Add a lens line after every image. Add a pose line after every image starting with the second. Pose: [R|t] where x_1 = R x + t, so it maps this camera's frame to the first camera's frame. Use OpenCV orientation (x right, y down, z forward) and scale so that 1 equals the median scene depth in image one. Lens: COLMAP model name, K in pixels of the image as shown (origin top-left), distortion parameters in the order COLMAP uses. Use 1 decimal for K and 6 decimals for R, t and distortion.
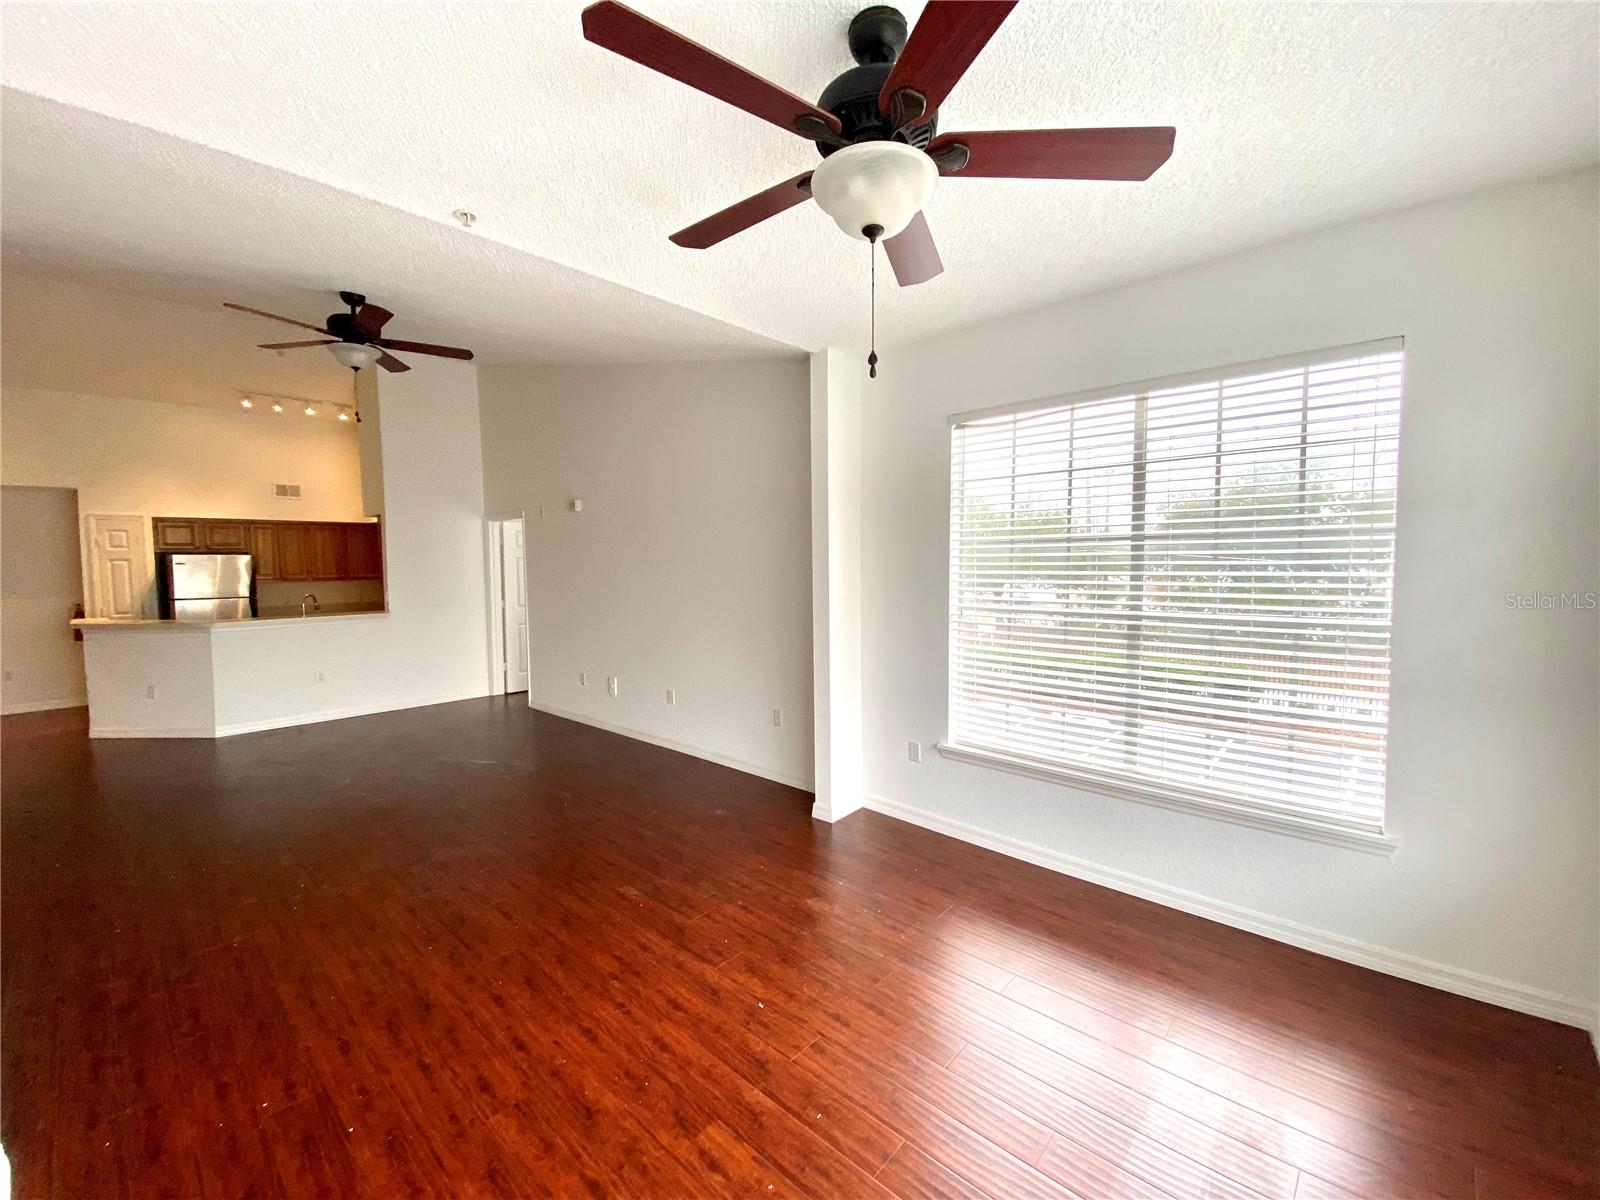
lens RADIAL K [[635.4, 0, 794.5], [0, 635.4, 596.4], [0, 0, 1]] dist [0.003983, -0.000707]
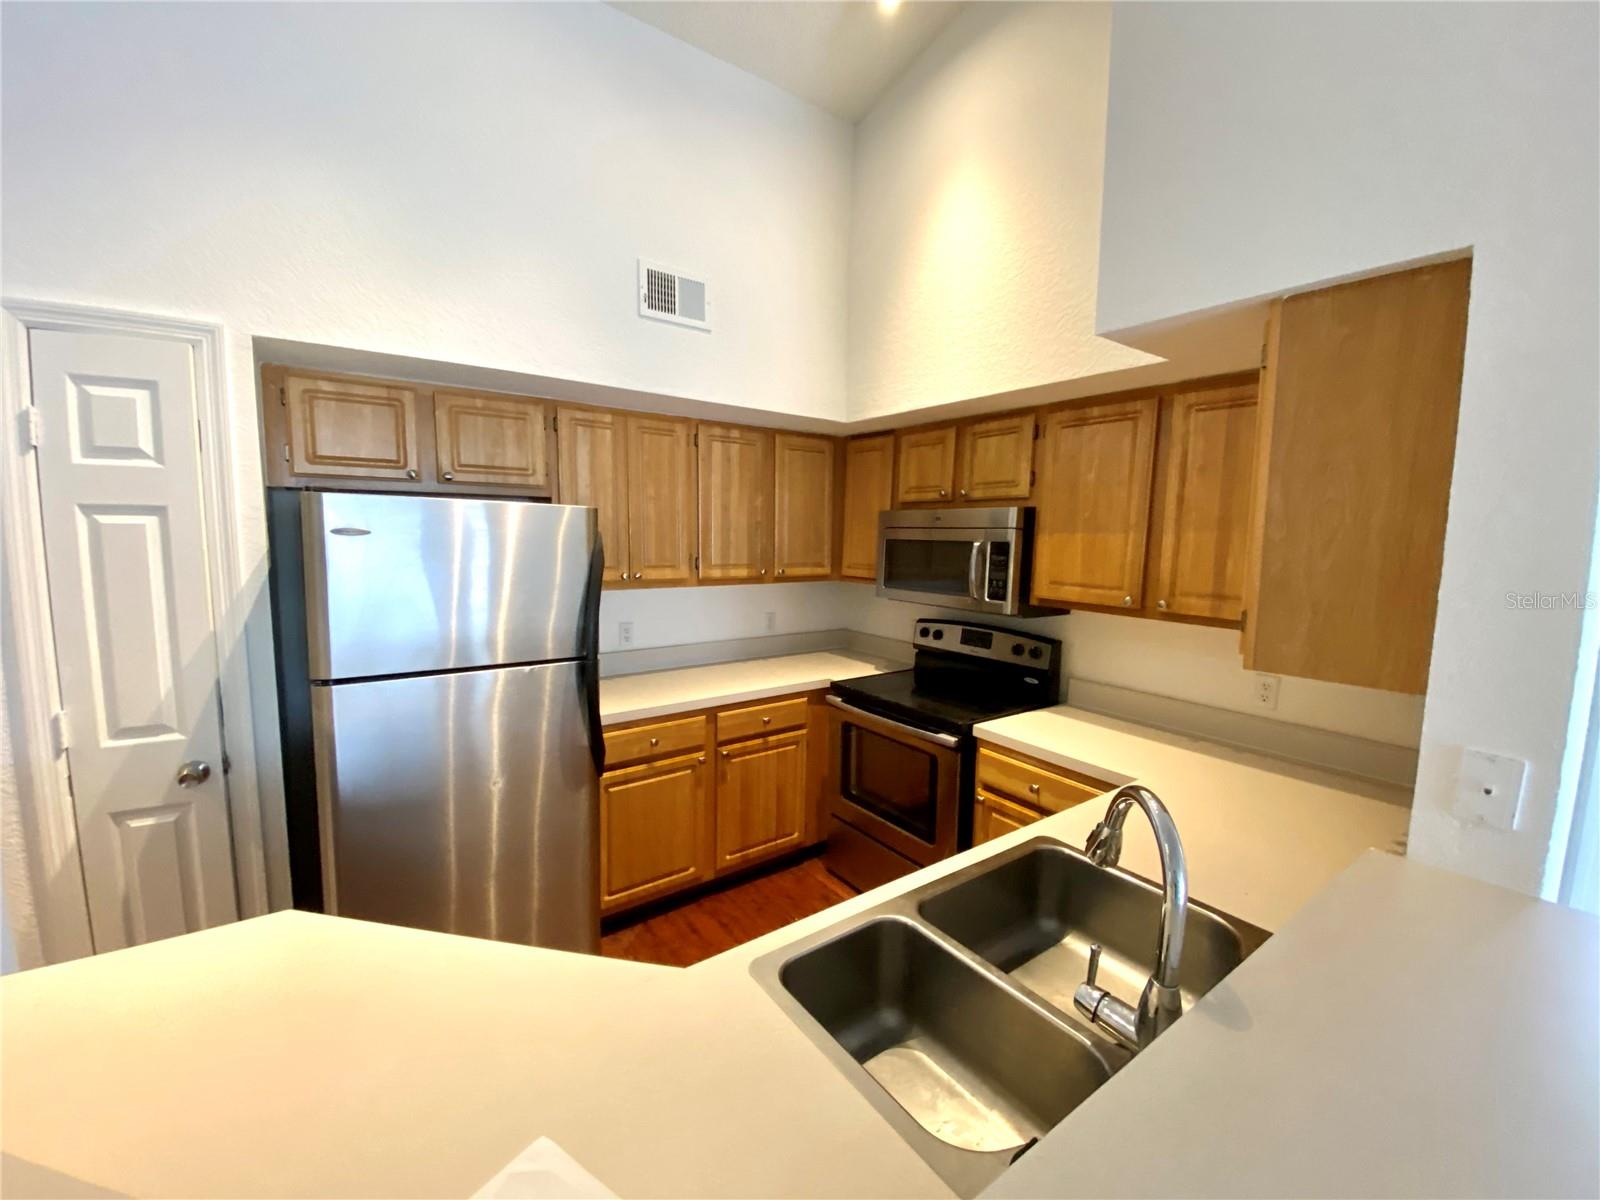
lens RADIAL K [[635.4, 0, 811.8], [0, 635.4, 597.5], [0, 0, 1]] dist [0.003983, -0.000707]
pose [[0.978964, 0.048907, -0.198086, -0.669666], [-0.039378, 0.997883, 0.051763, -0.041190], [0.200198, -0.042874, 0.978817, 0.718304]]
